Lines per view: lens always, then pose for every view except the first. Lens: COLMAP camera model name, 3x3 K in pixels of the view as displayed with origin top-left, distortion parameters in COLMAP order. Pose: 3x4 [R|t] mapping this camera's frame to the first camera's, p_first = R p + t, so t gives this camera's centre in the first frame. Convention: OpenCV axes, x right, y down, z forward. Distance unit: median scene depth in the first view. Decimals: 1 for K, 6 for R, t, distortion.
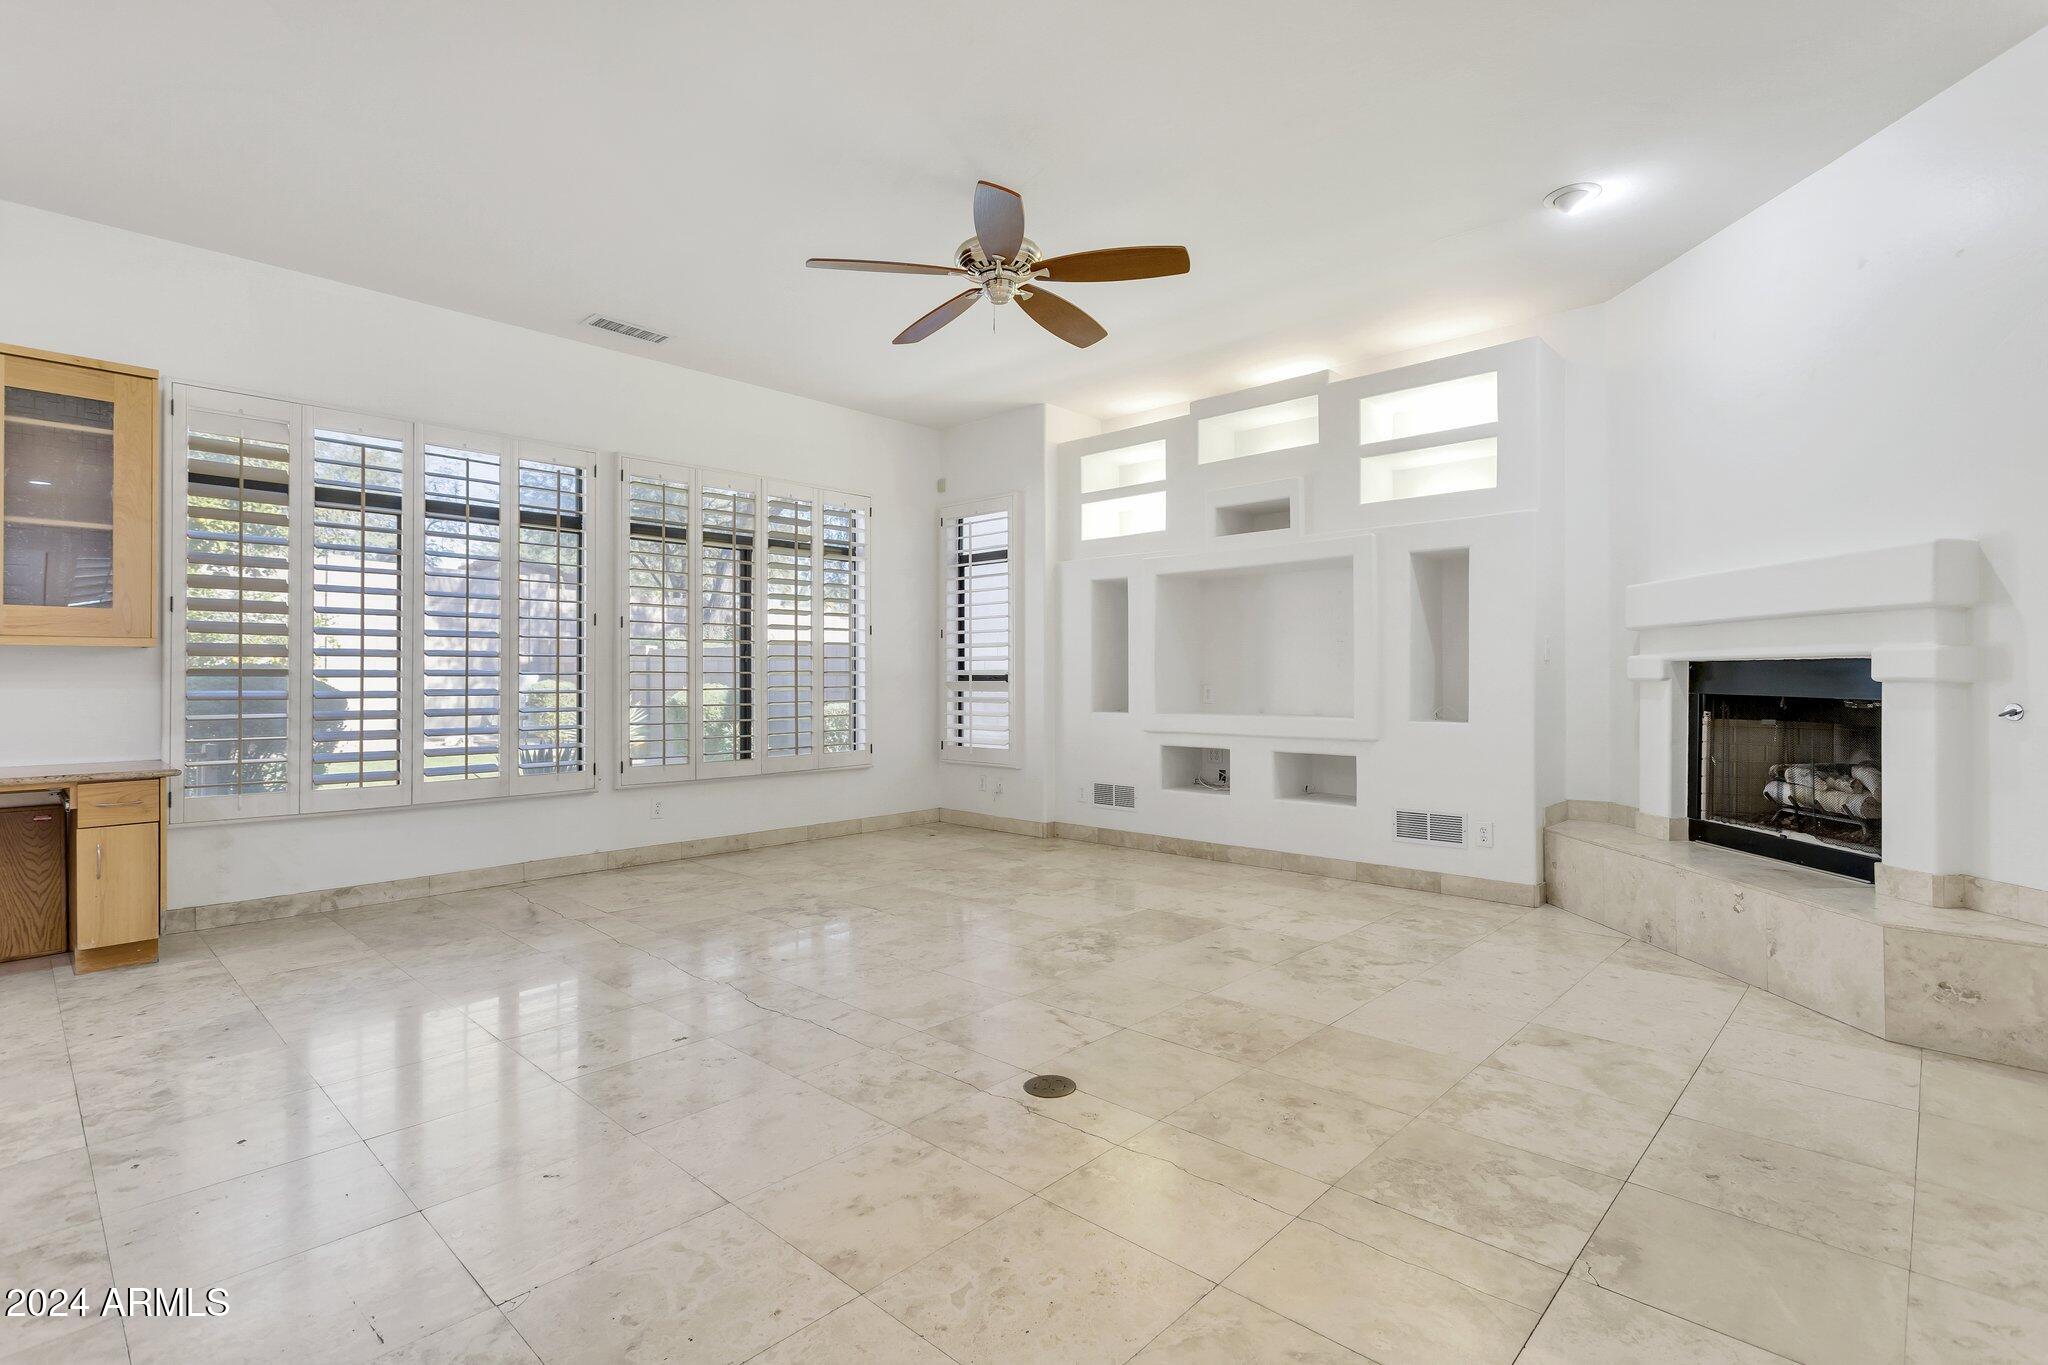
lens RADIAL K [[967.5, 0, 1039.8], [0, 967.5, 672.7], [0, 0, 1]] dist [-0.001644, 0.001394]
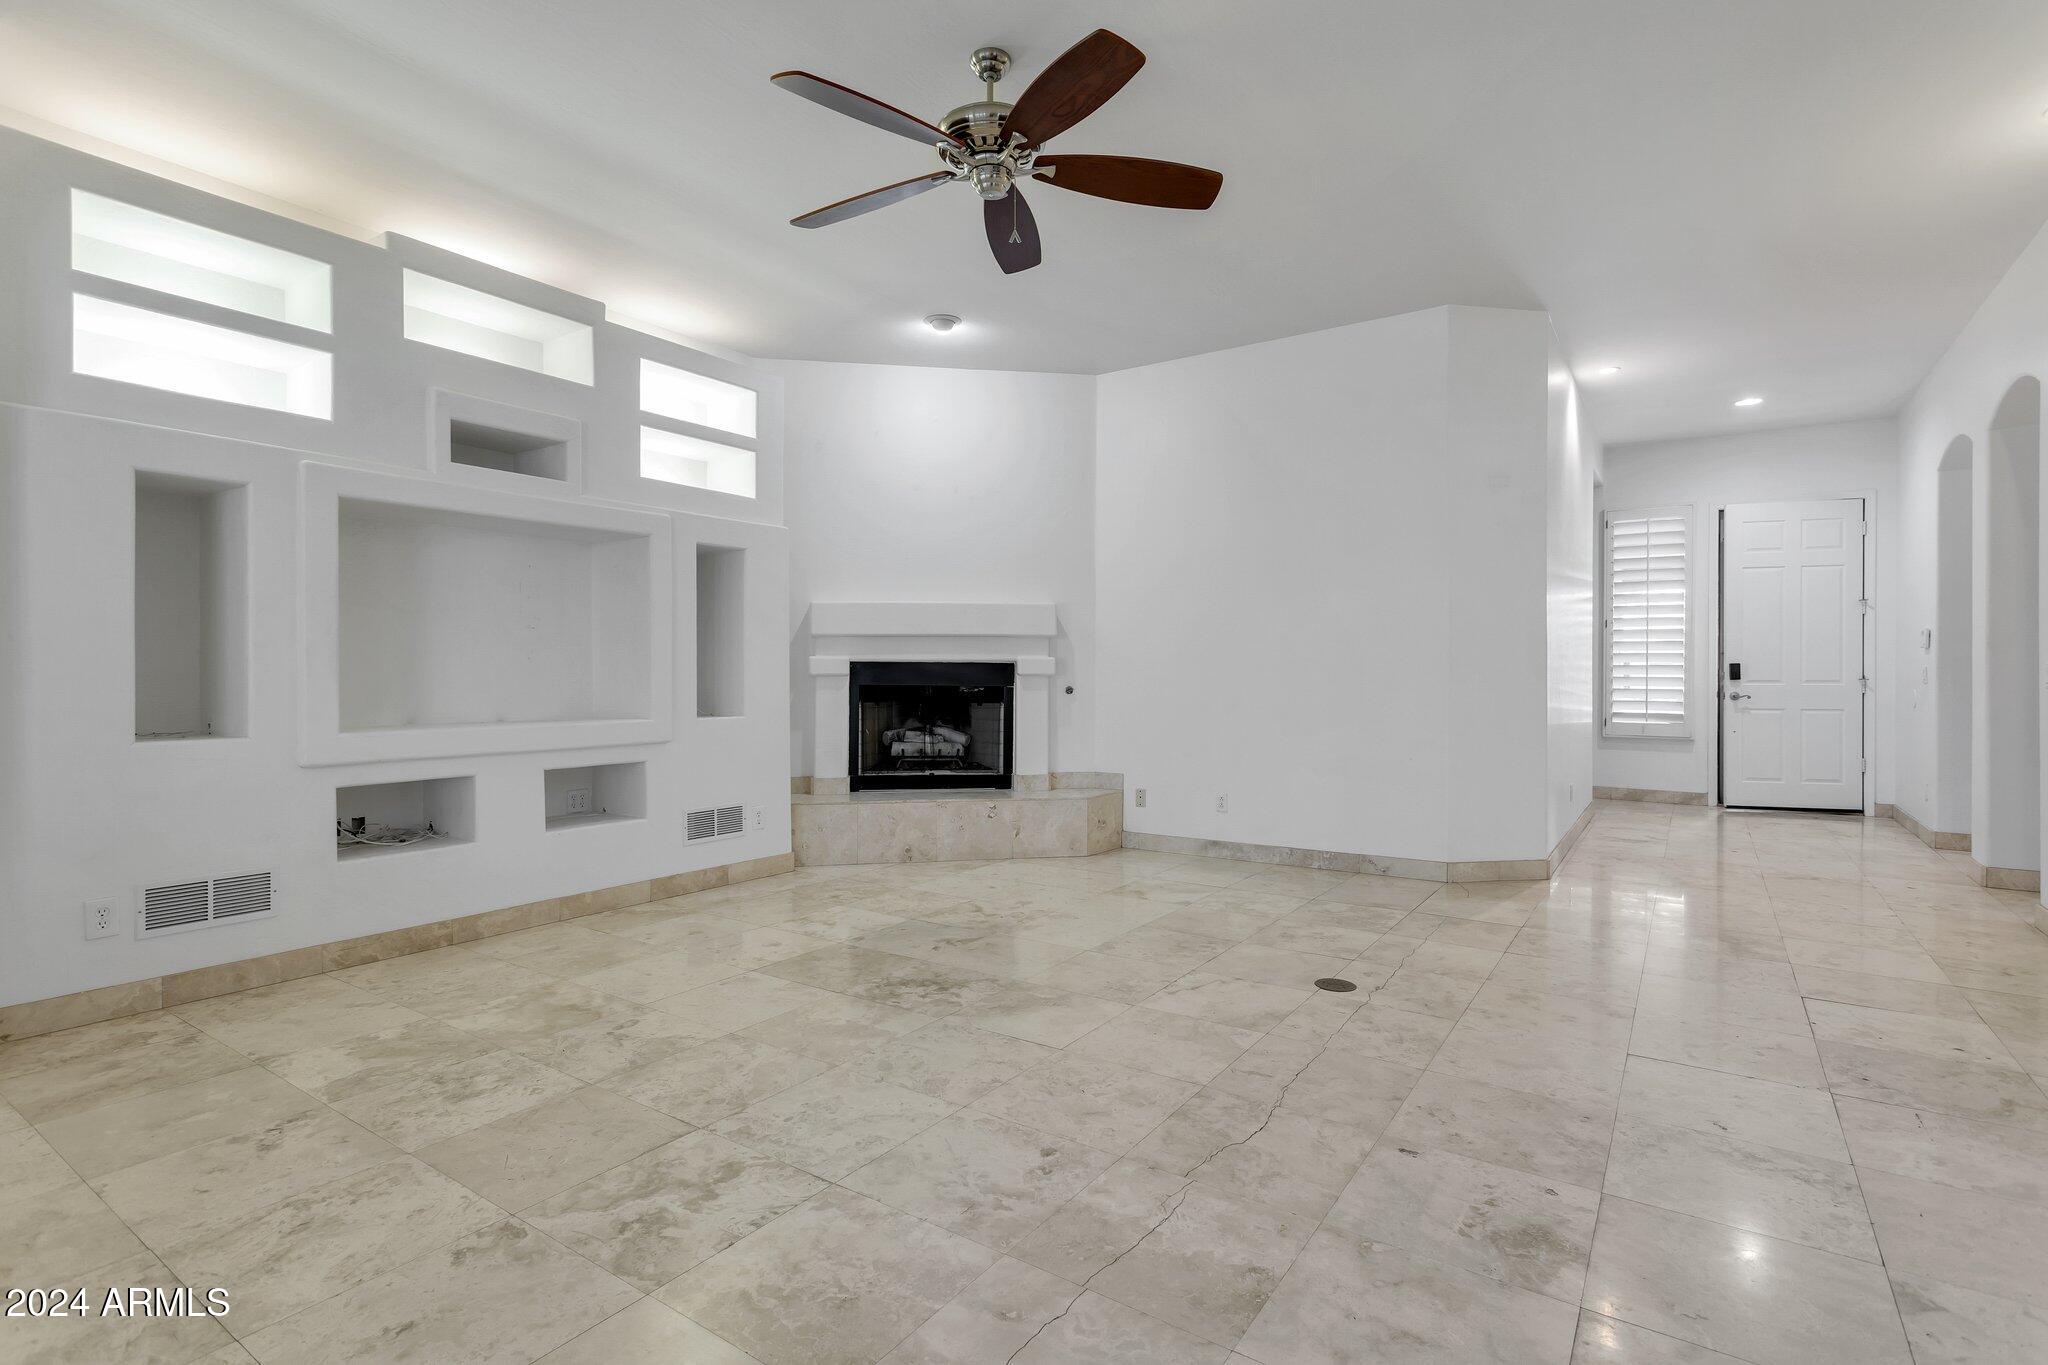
lens RADIAL K [[967.5, 0, 1018.9], [0, 967.5, 683.4], [0, 0, 1]] dist [-0.001644, 0.001394]
pose [[-0.135369, -0.007721, 0.990765, -0.668297], [-0.004856, 0.999963, 0.007129, 0.007346], [-0.990783, -0.003846, -0.135402, 0.876053]]
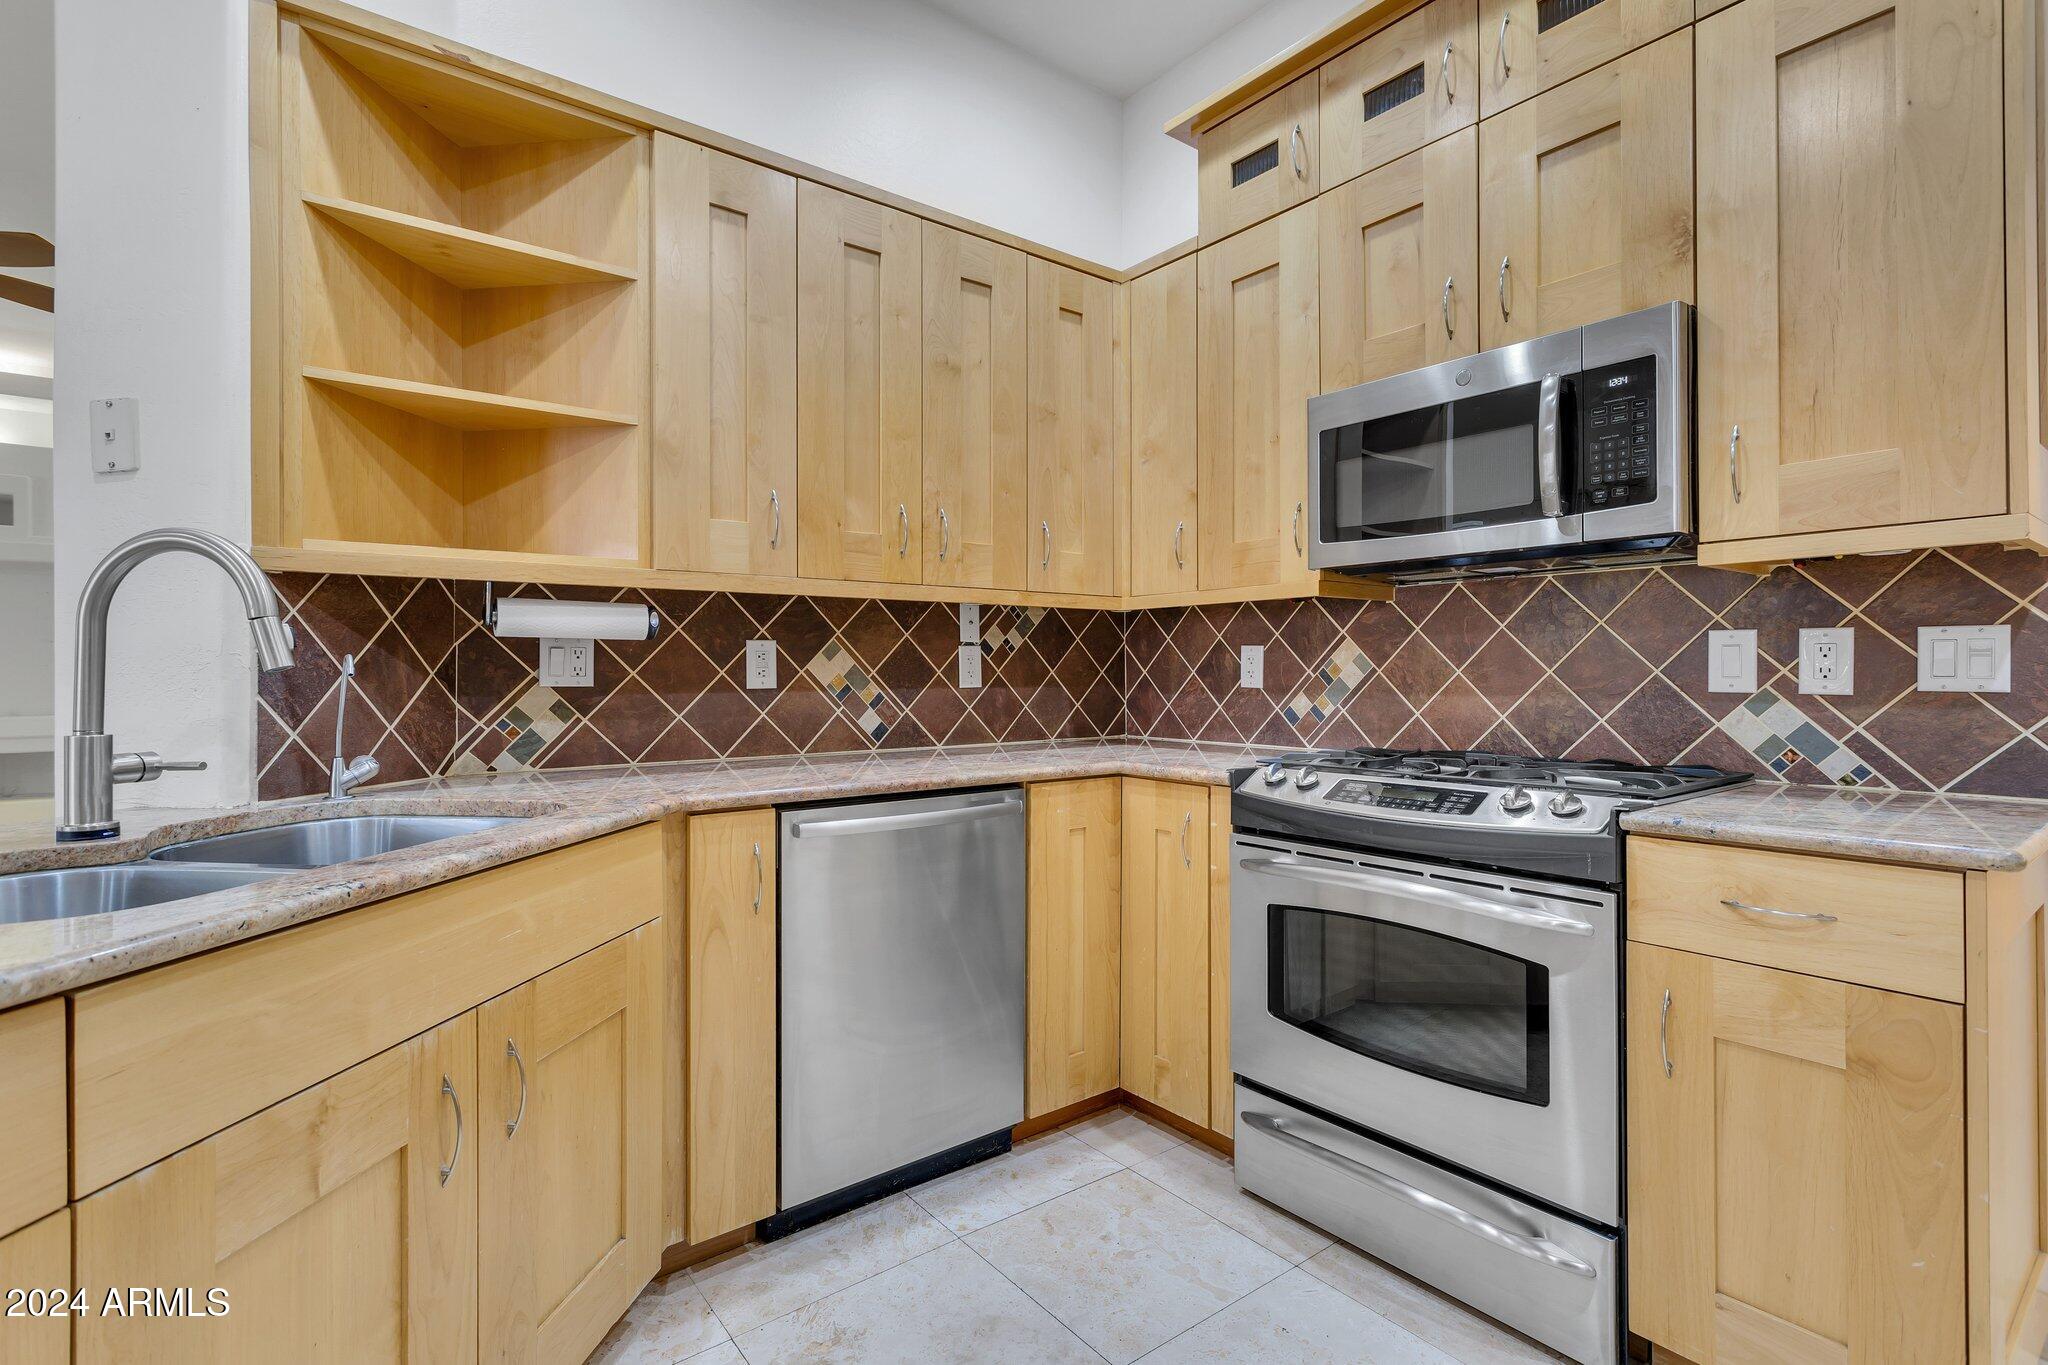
lens RADIAL K [[967.5, 0, 1018.3], [0, 967.5, 672.9], [0, 0, 1]] dist [-0.001644, 0.001394]
pose [[0.162464, 0.001895, 0.986713, -0.643867], [-0.002462, 0.999996, -0.001515, 0.000286], [-0.986711, -0.002183, 0.162468, -0.204160]]
